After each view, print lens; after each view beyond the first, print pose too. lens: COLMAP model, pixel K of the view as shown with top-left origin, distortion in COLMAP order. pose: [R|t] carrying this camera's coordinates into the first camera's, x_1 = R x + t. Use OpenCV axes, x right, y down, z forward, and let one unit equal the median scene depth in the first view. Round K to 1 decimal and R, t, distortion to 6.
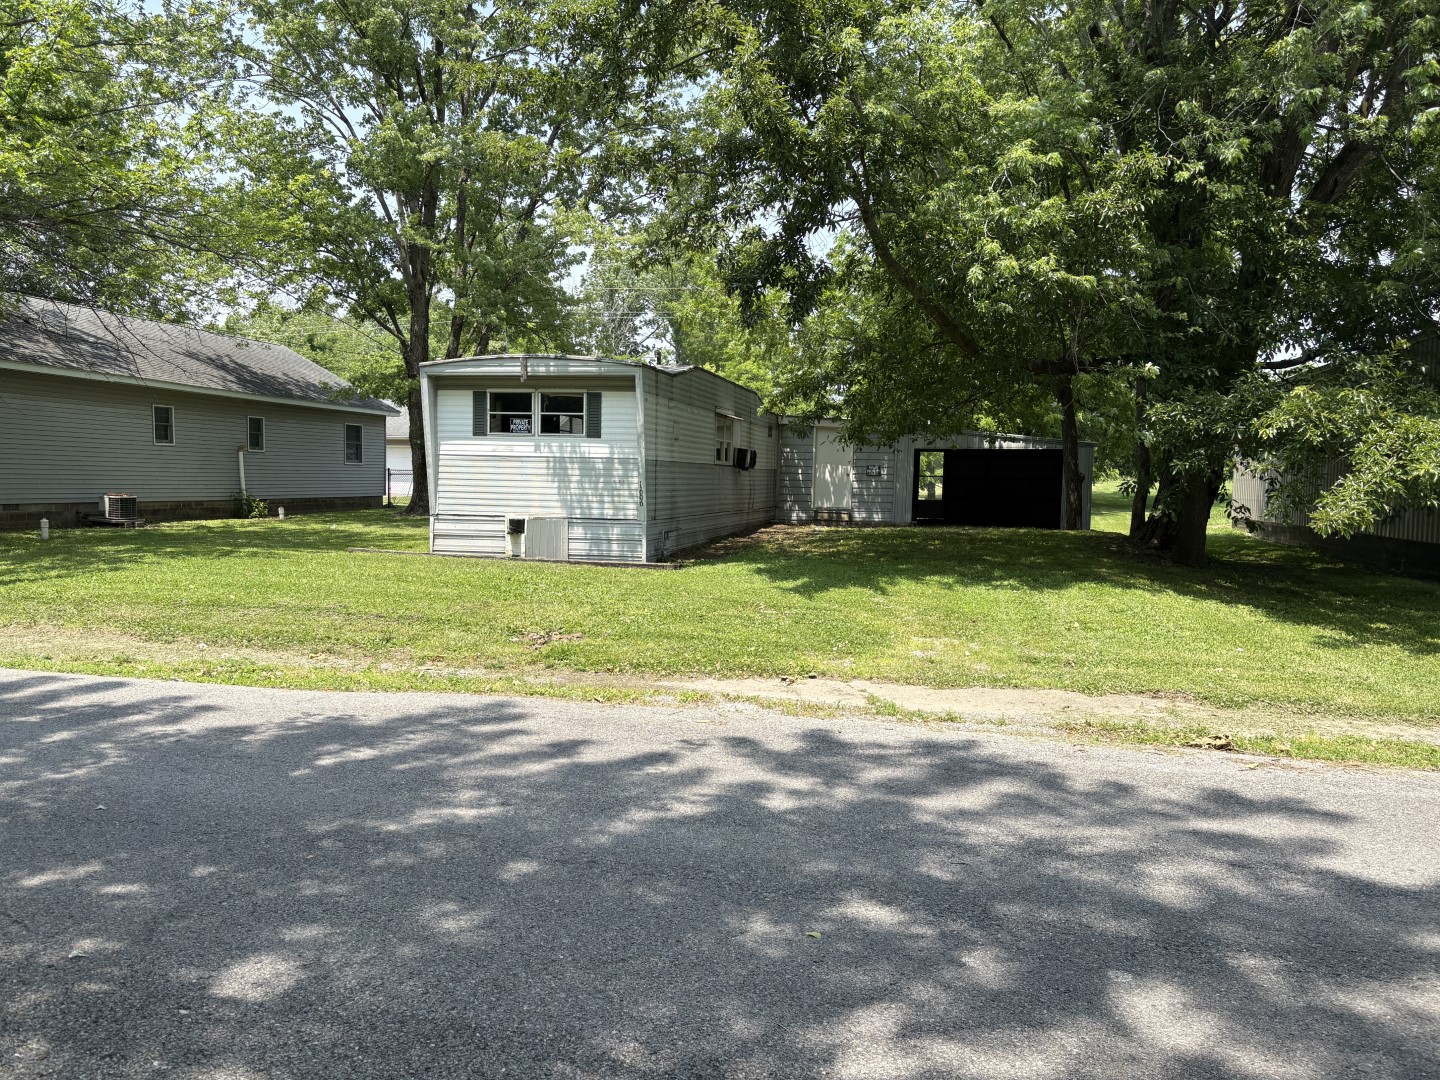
lens RADIAL K [[1080.4, 0, 712.8], [0, 1080.4, 543.9], [0, 0, 1]] dist [0.054216, -0.058074]
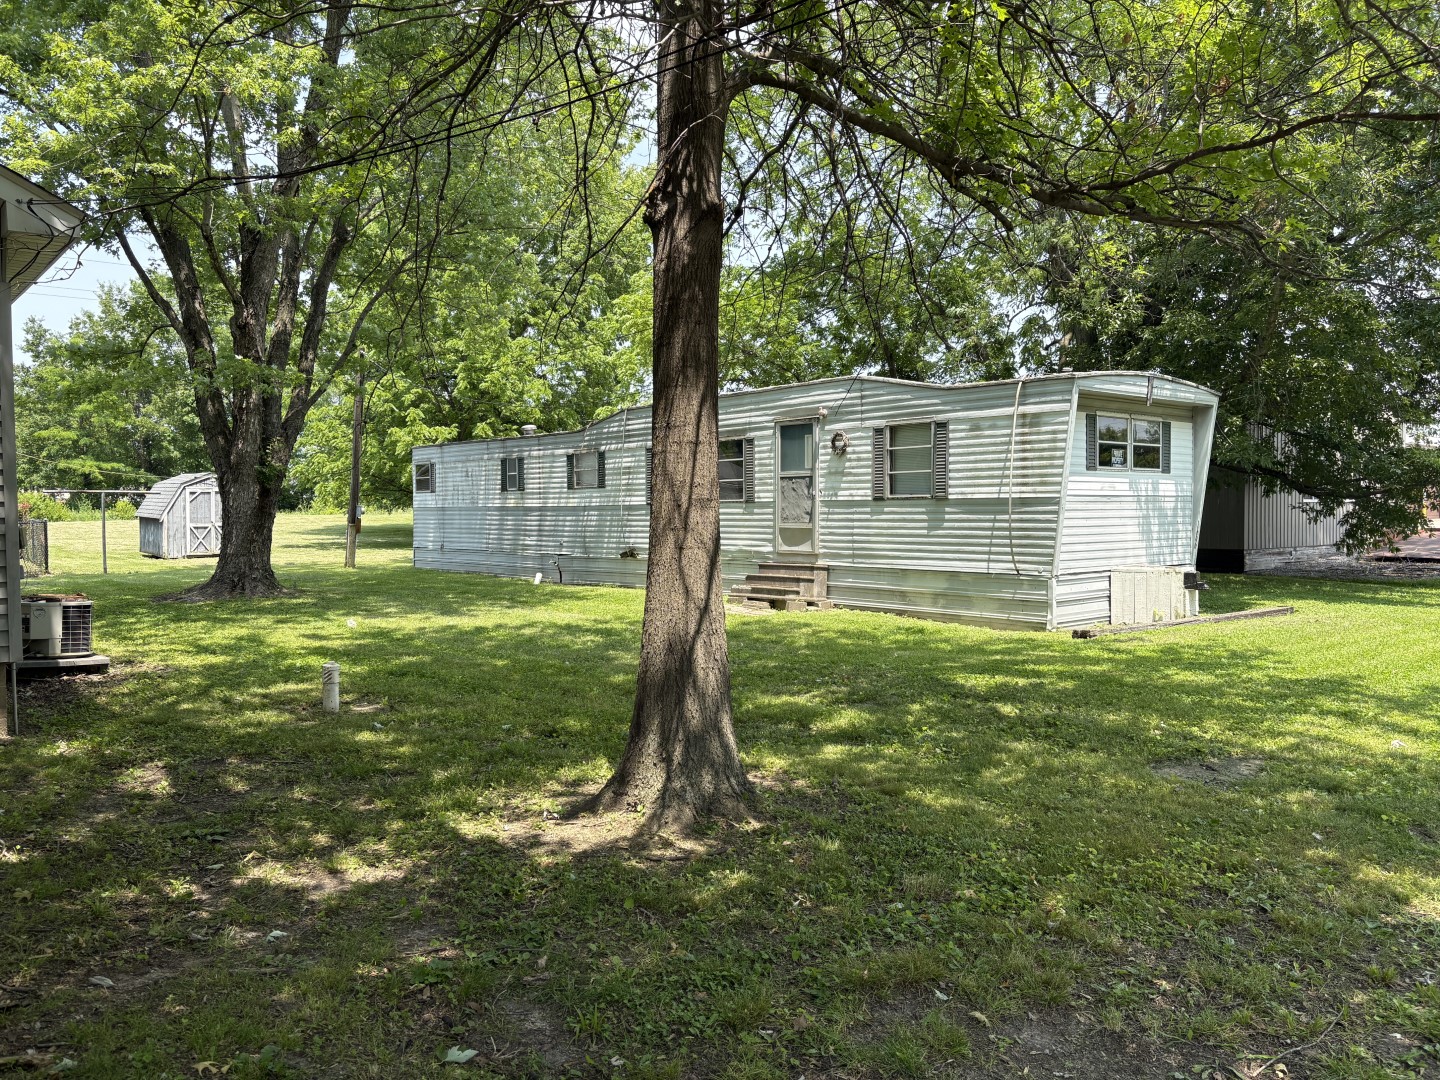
lens RADIAL K [[1080.4, 0, 710.9], [0, 1080.4, 549.9], [0, 0, 1]] dist [0.054216, -0.058074]
pose [[0.596537, -0.049774, 0.801041, -1.022857], [0.078257, 0.996926, 0.003668, -0.067457], [-0.798761, 0.060499, 0.598599, 0.761046]]
